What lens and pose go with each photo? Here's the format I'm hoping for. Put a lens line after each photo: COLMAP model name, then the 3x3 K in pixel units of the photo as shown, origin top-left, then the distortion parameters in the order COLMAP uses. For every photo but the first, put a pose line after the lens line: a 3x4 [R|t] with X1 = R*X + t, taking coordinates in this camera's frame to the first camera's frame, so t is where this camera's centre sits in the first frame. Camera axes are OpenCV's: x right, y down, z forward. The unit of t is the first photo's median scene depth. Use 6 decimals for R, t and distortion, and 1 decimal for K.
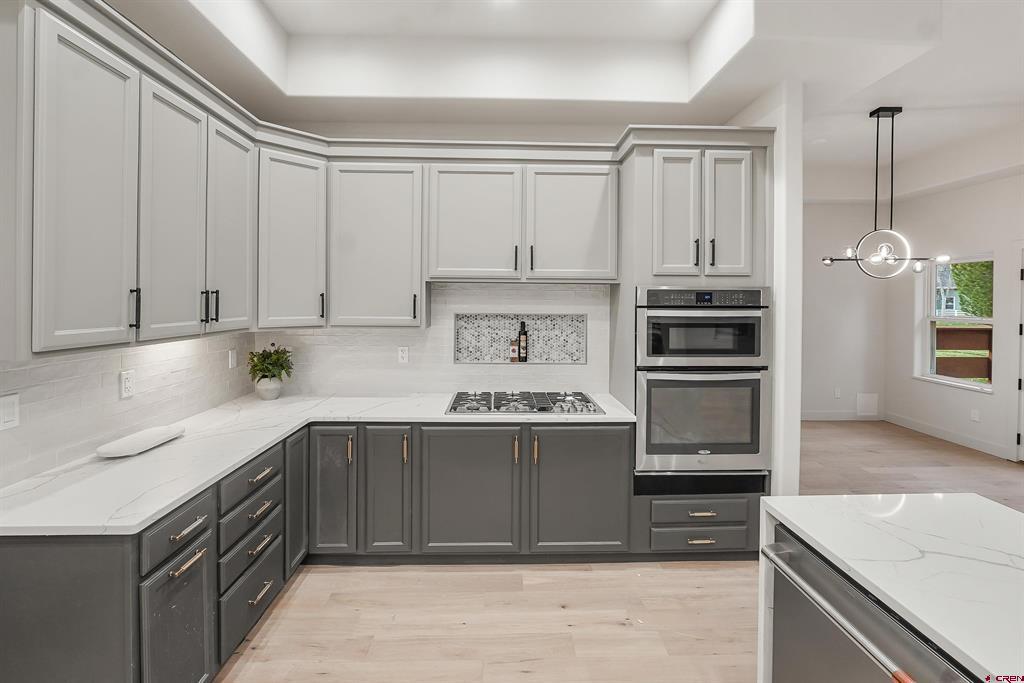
lens RADIAL K [[454.3, 0, 513.3], [0, 454.3, 299.3], [0, 0, 1]] dist [-0.005337, -0.000321]
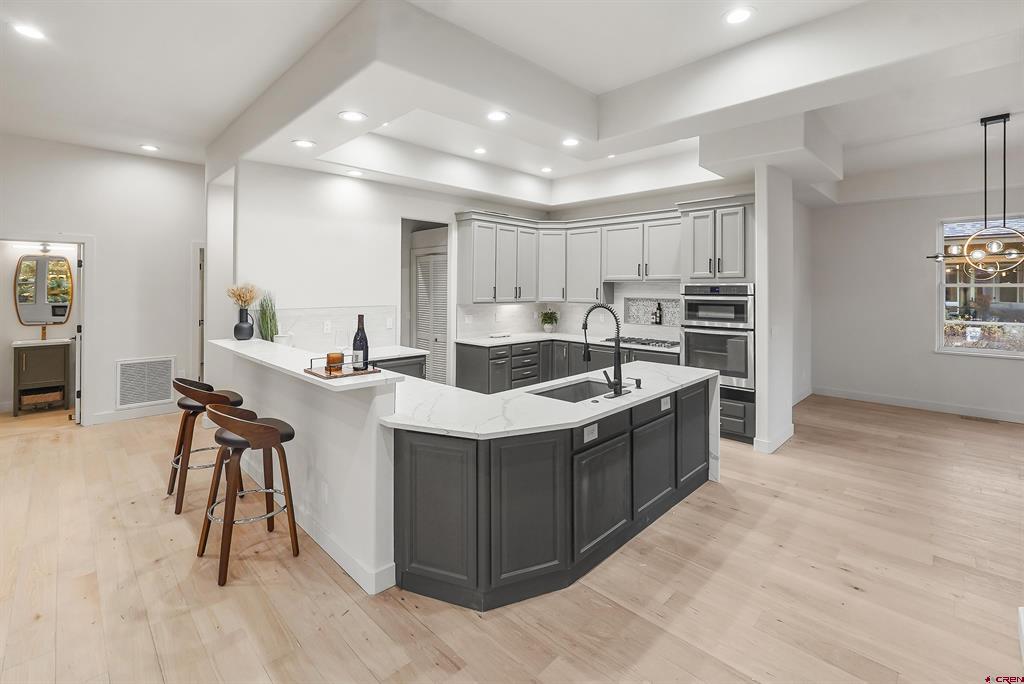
lens RADIAL K [[459.2, 0, 513.6], [0, 459.2, 288.1], [0, 0, 1]] dist [-0.003396, -0.000066]
pose [[0.692226, -0.001896, -0.721678, 1.102032], [-0.002005, 0.999988, -0.004550, -0.000214], [0.721678, 0.004597, 0.692213, -0.816131]]
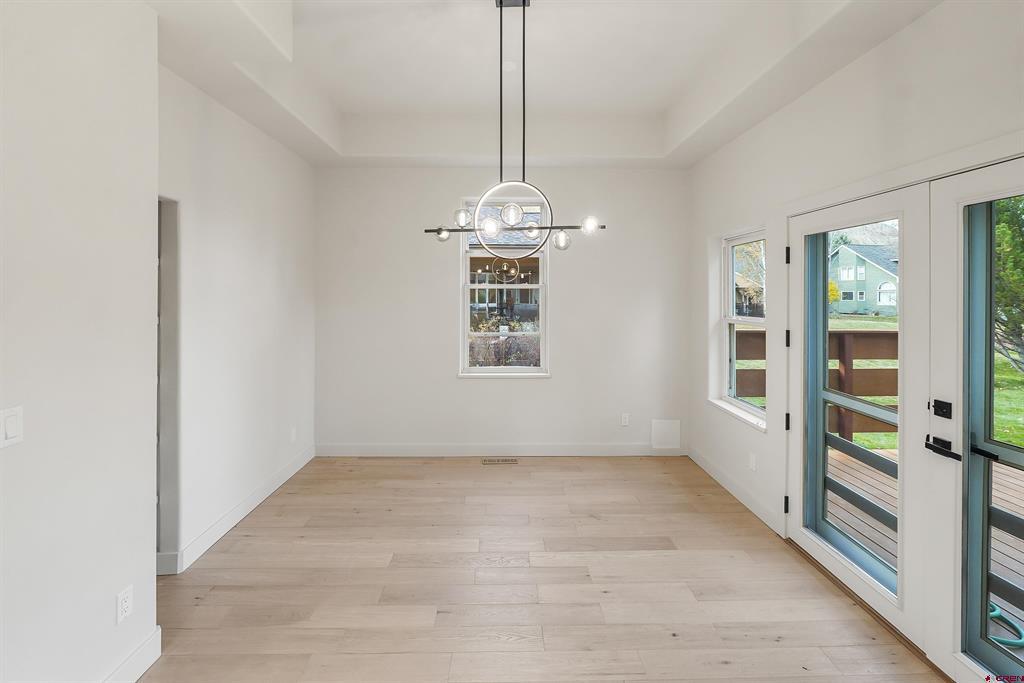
lens RADIAL K [[459.2, 0, 513.6], [0, 459.2, 287.6], [0, 0, 1]] dist [-0.003396, -0.000066]
pose [[0.999988, -0.003451, -0.003514, 1.116108], [0.003396, 0.999875, -0.015442, 0.003162], [0.003567, 0.015430, 0.999875, 0.497232]]
